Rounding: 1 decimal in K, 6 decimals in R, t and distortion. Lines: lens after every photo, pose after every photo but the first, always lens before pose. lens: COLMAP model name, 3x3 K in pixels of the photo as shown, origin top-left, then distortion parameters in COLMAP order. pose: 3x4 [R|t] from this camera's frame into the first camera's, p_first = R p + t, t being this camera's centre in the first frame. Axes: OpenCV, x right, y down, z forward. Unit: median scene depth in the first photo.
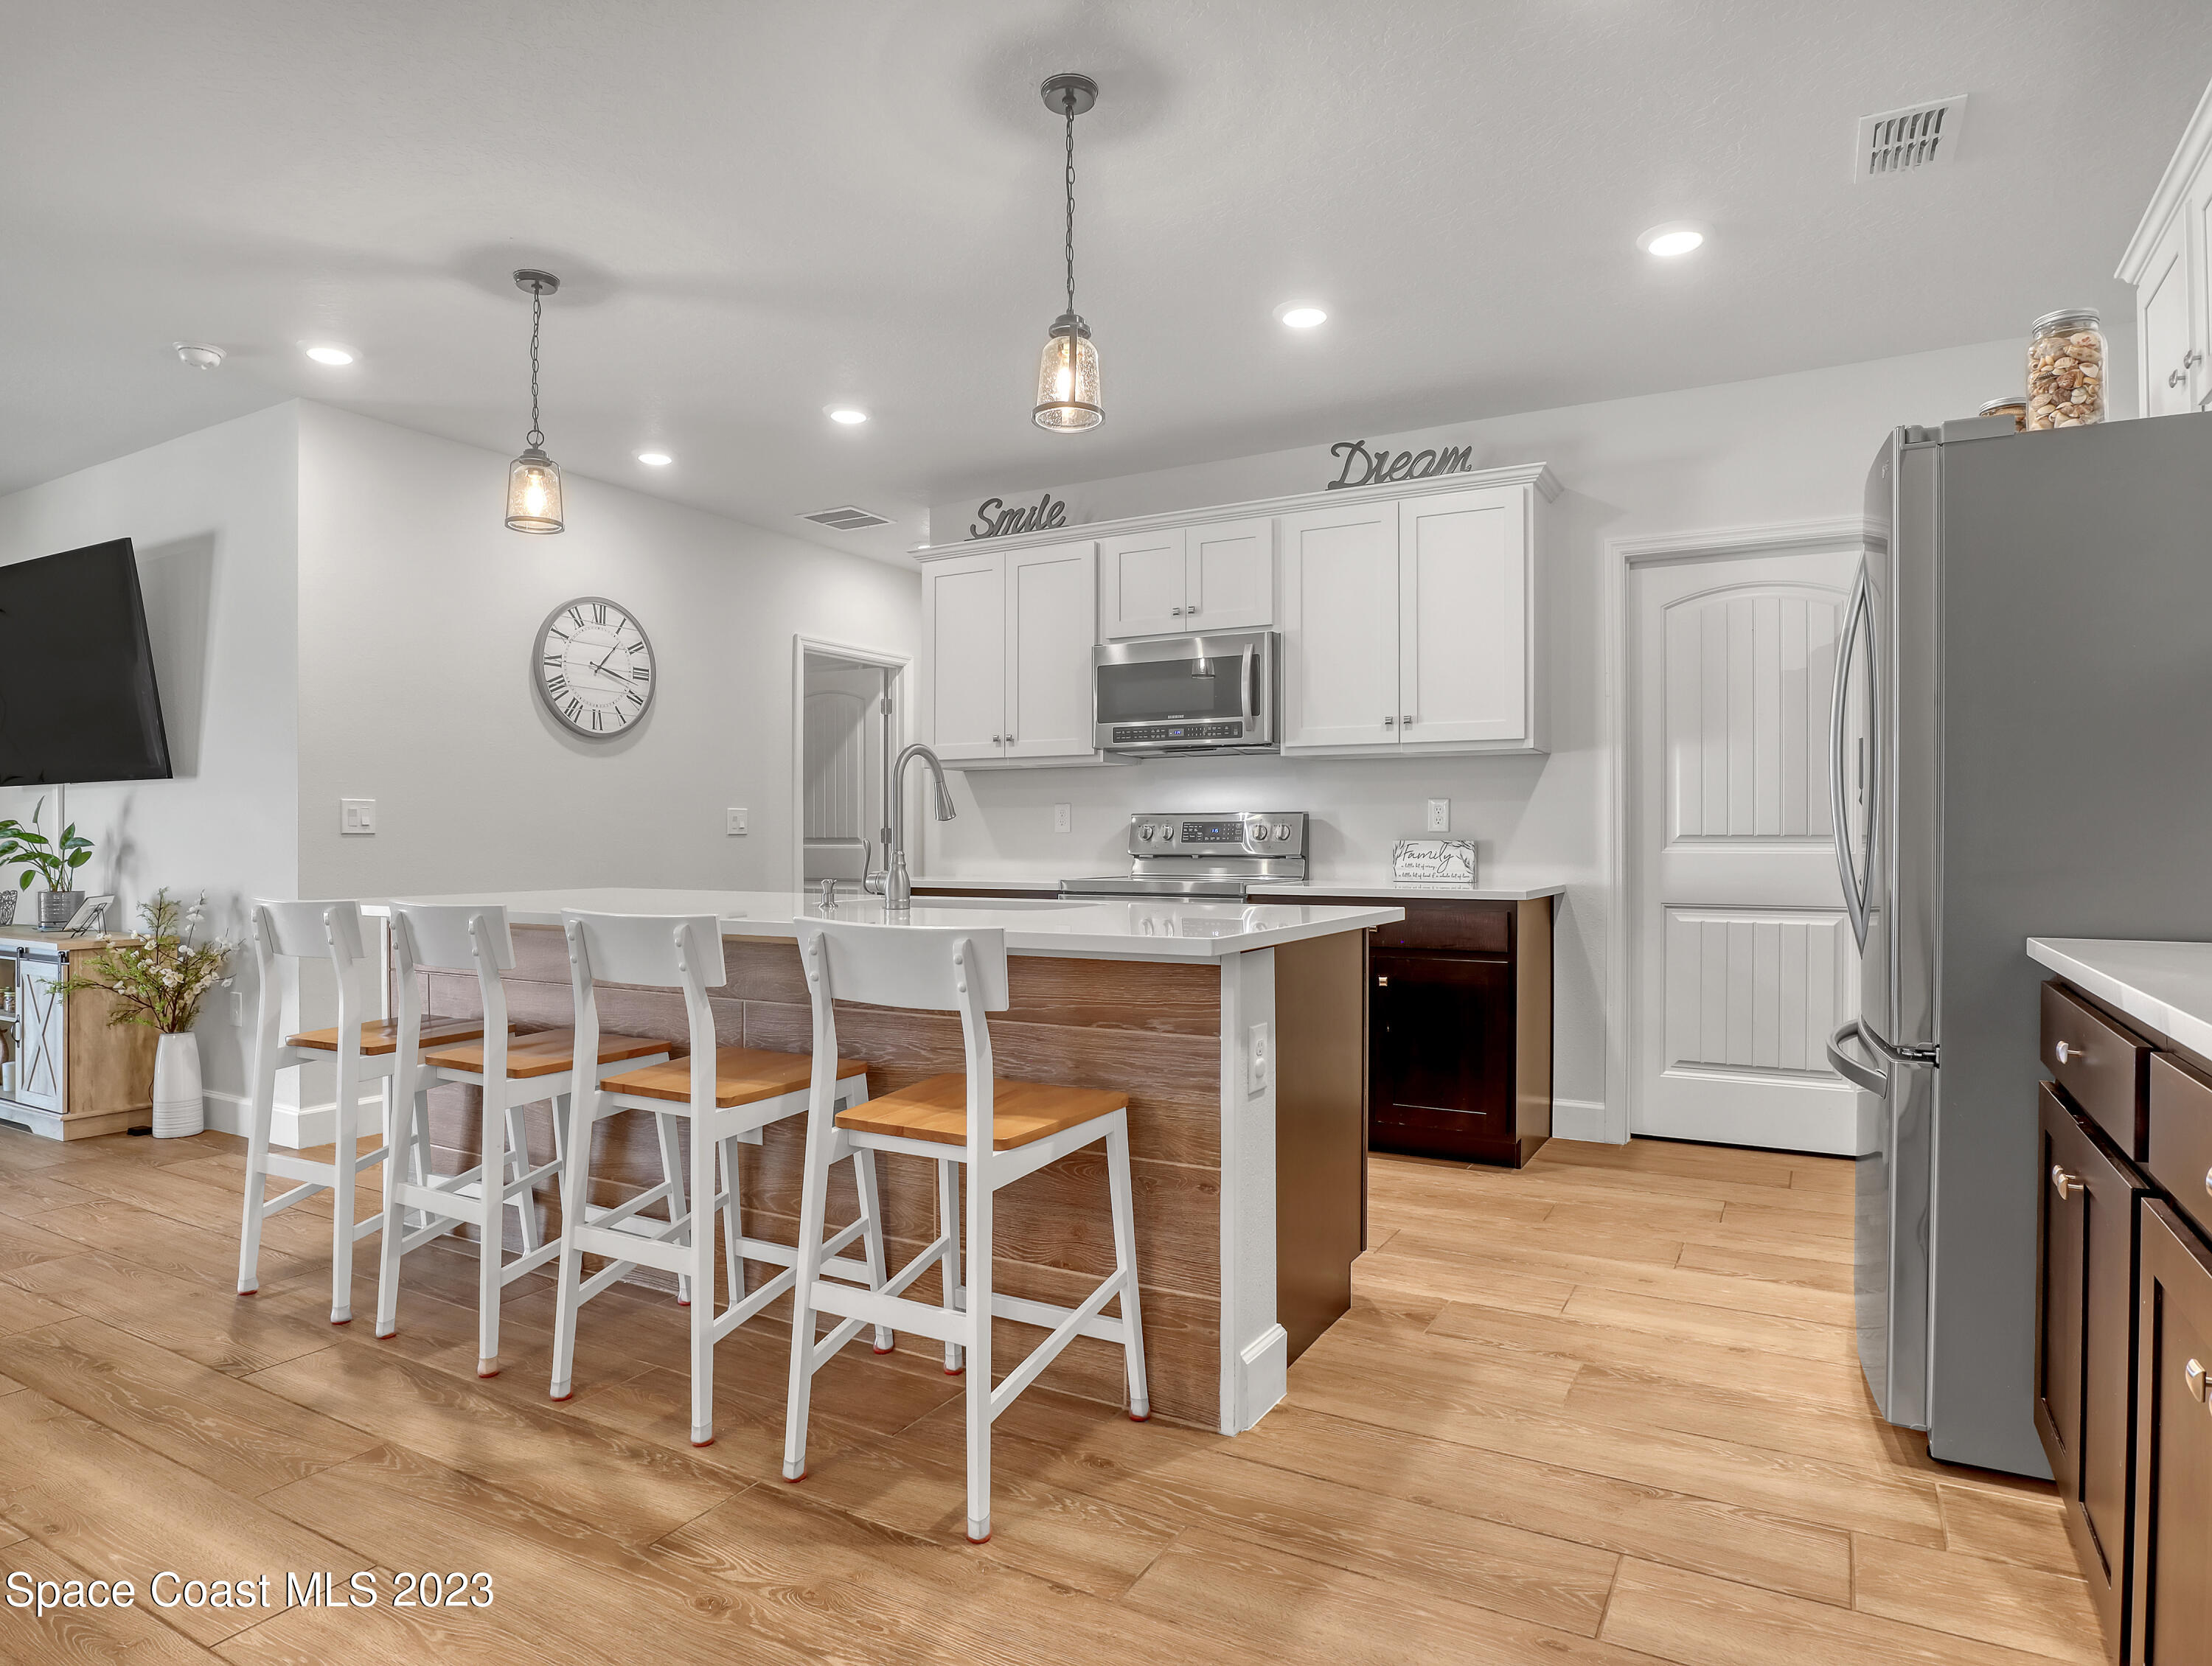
lens RADIAL K [[1285.0, 0, 1119.0], [0, 1285.0, 843.0], [0, 0, 1]] dist [-0.047033, 0.016960]
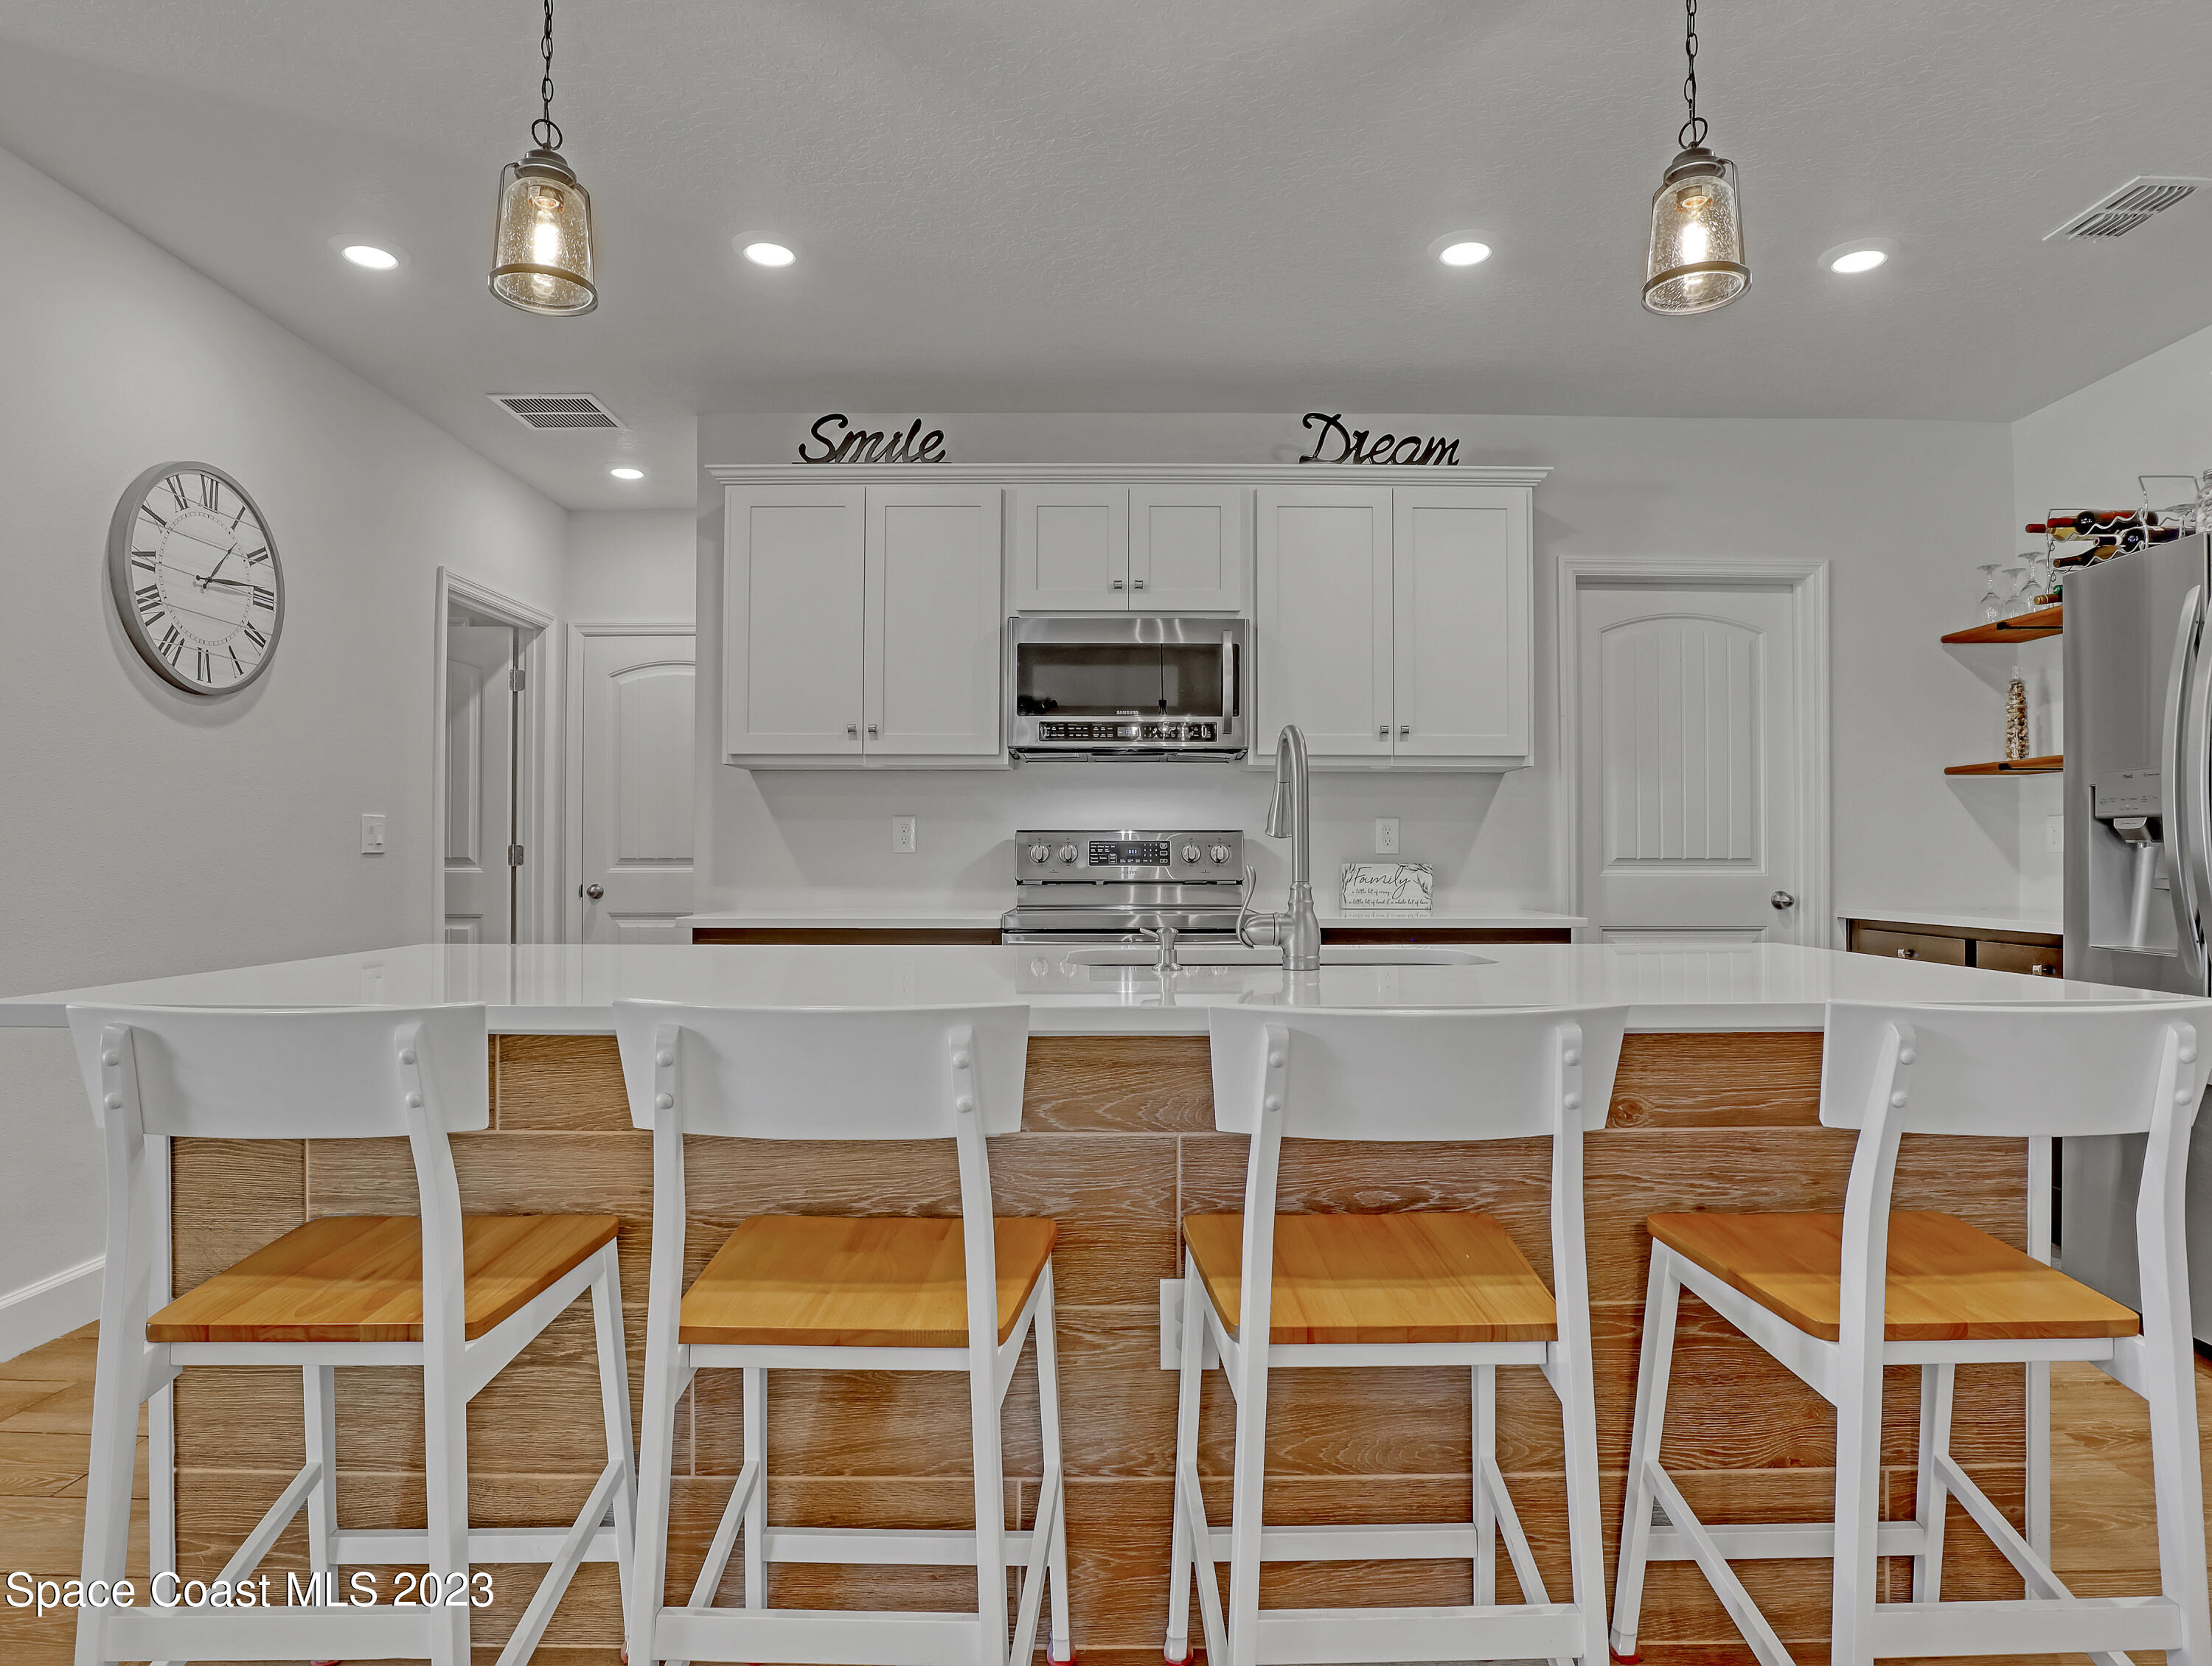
lens RADIAL K [[1285.0, 0, 1117.7], [0, 1285.0, 846.6], [0, 0, 1]] dist [-0.047033, 0.016960]
pose [[0.866967, 0.005373, 0.498336, -0.400001], [0.000304, 0.999936, -0.011310, -0.003626], [-0.498365, 0.009957, 0.866910, 0.317575]]
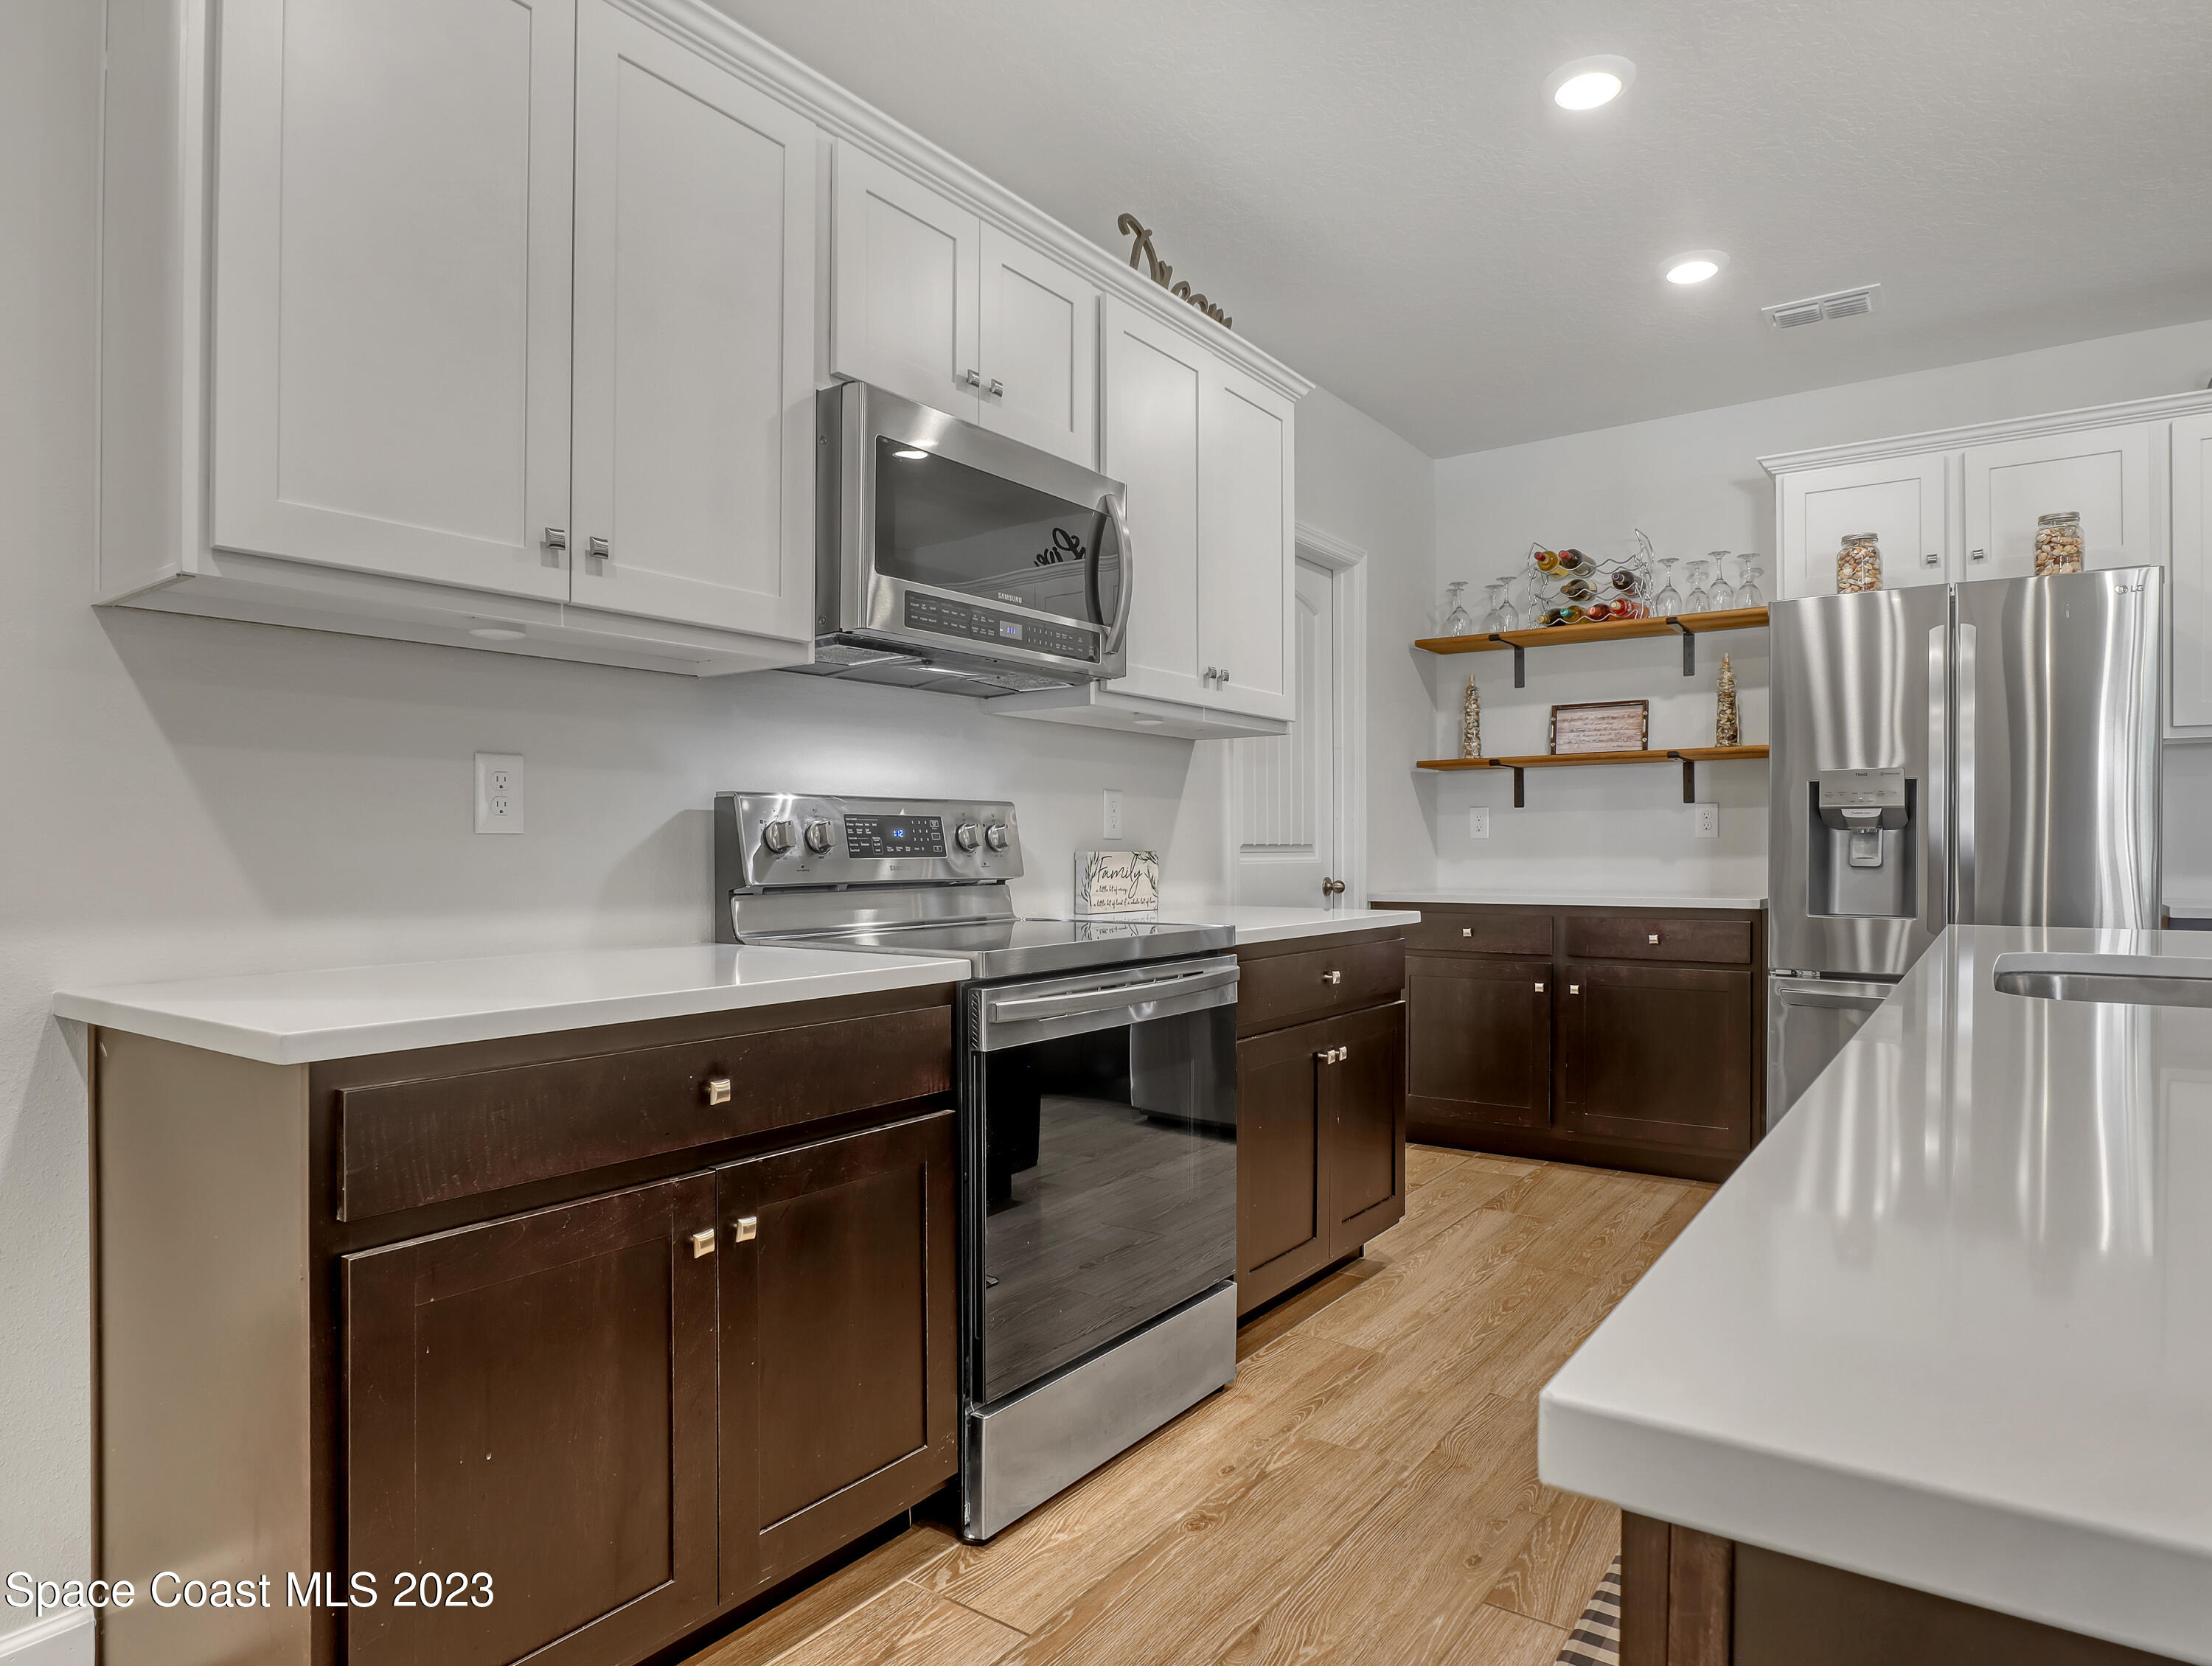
lens RADIAL K [[1285.0, 0, 1090.4], [0, 1285.0, 850.7], [0, 0, 1]] dist [-0.047033, 0.016960]
pose [[0.120024, -0.003053, 0.992766, -0.468681], [0.004514, 0.999987, 0.002530, -0.004309], [-0.992761, 0.004177, 0.120036, 0.986154]]
